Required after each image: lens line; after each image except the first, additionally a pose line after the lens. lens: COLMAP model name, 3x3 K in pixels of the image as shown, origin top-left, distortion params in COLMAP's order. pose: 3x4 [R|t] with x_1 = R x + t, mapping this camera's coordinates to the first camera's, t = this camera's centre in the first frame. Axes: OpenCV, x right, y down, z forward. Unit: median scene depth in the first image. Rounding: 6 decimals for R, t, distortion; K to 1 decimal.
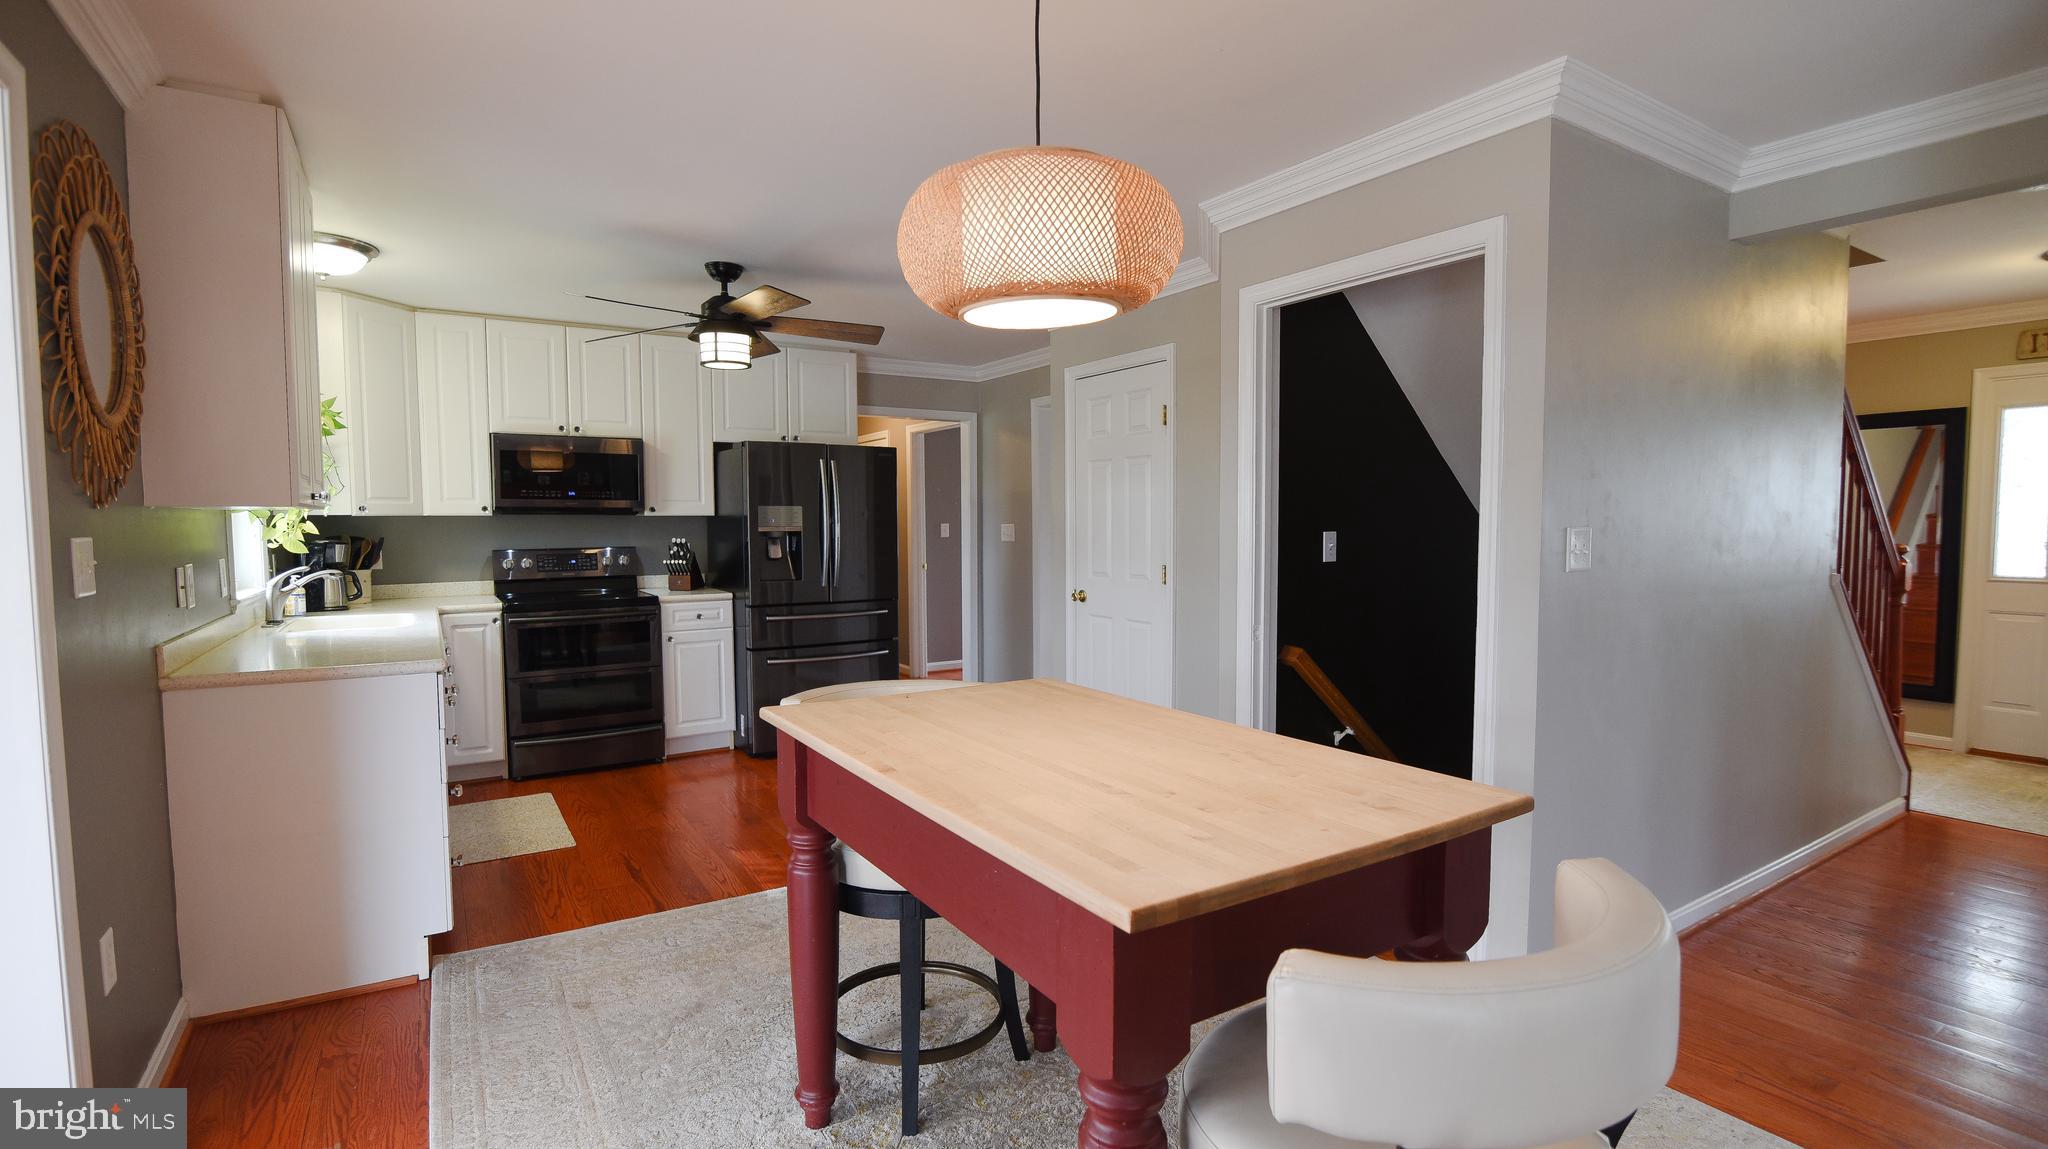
lens RADIAL K [[944.4, 0, 1027.0], [0, 944.4, 573.8], [0, 0, 1]] dist [-0.003644, -0.000478]
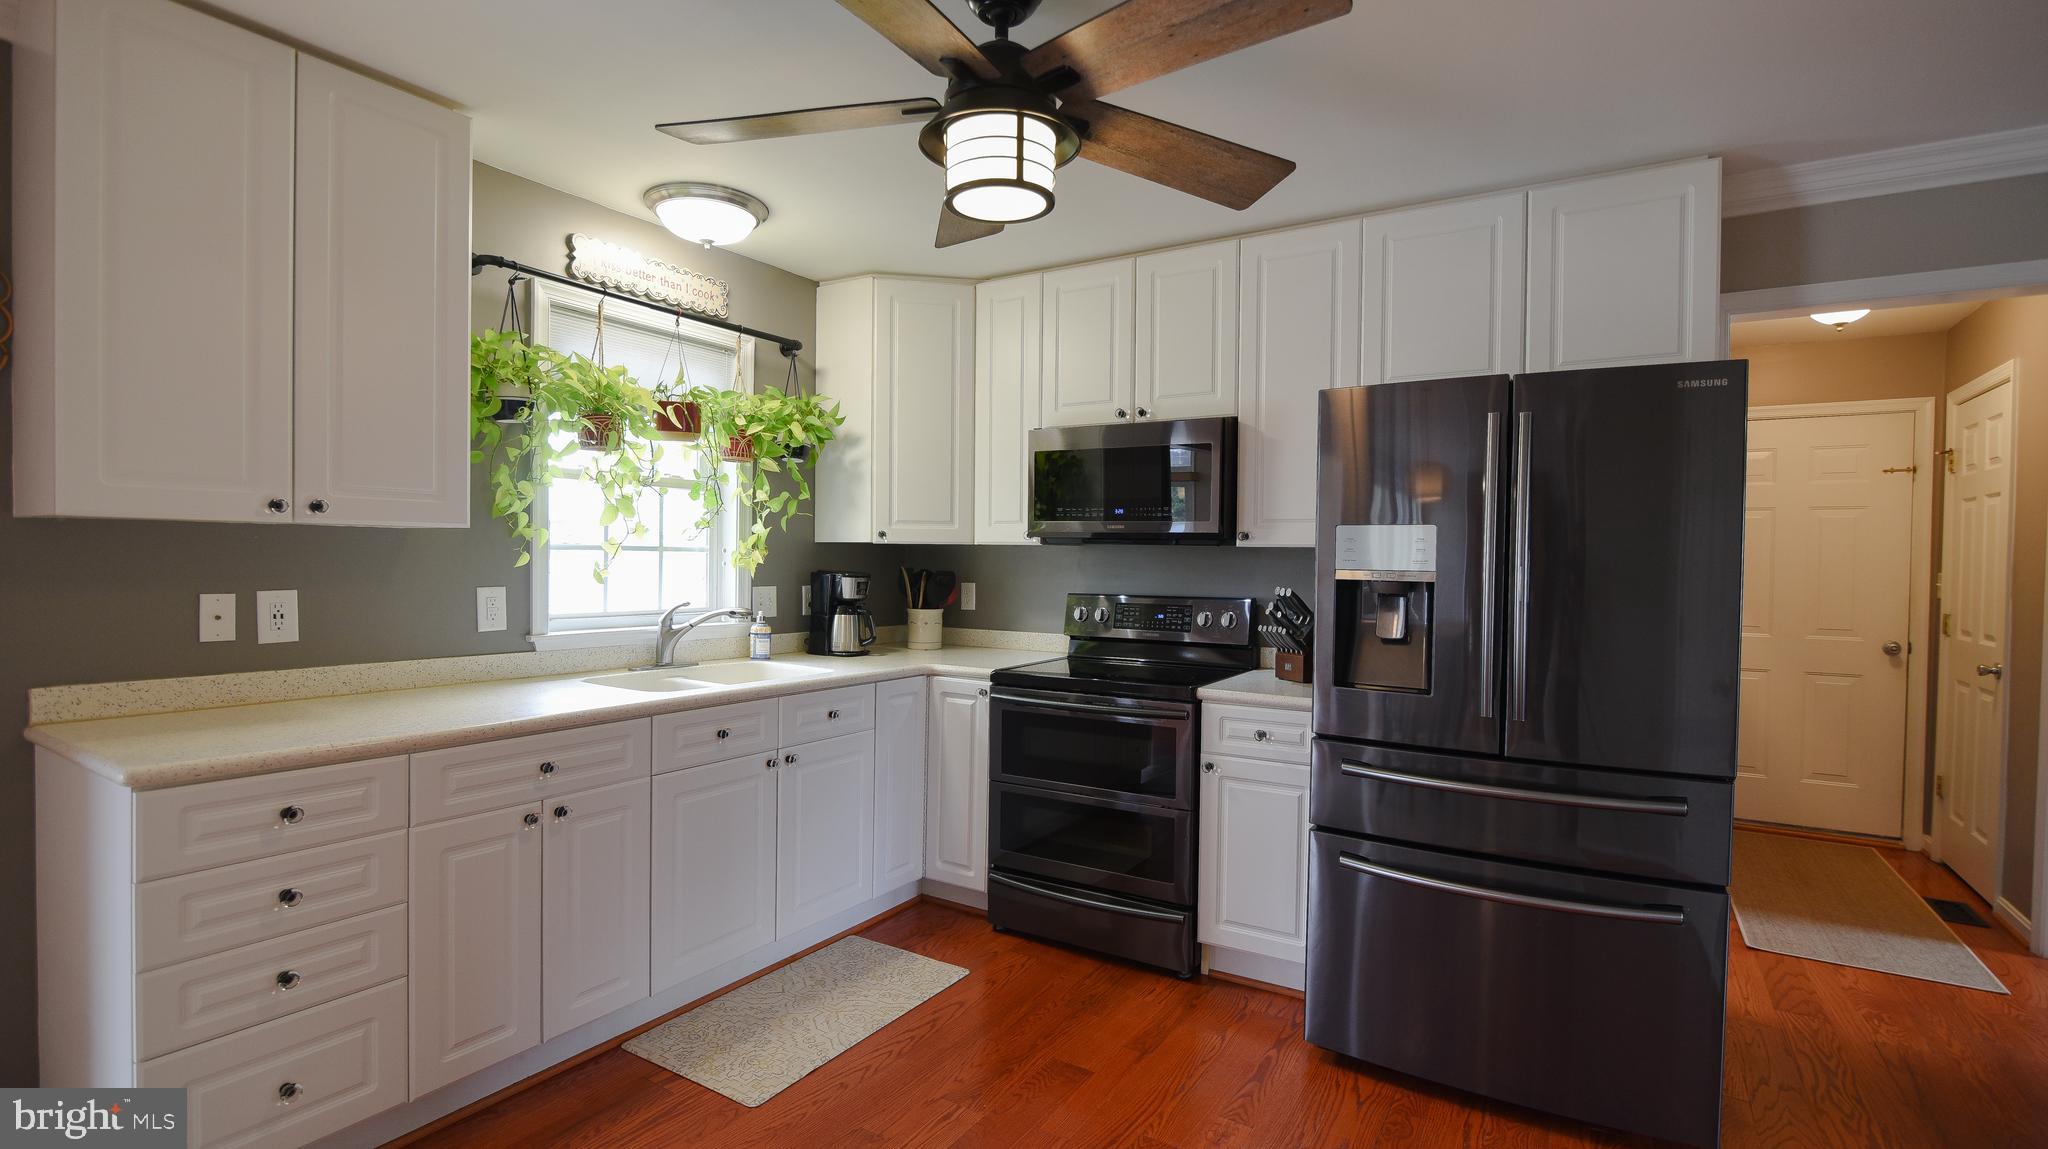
lens RADIAL K [[944.4, 0, 1018.6], [0, 944.4, 579.0], [0, 0, 1]] dist [-0.003644, -0.000478]
pose [[0.423852, 0.028556, -0.905281, 0.074345], [-0.072431, 0.997370, -0.002451, -0.032096], [0.902831, 0.066609, 0.424806, 0.658336]]
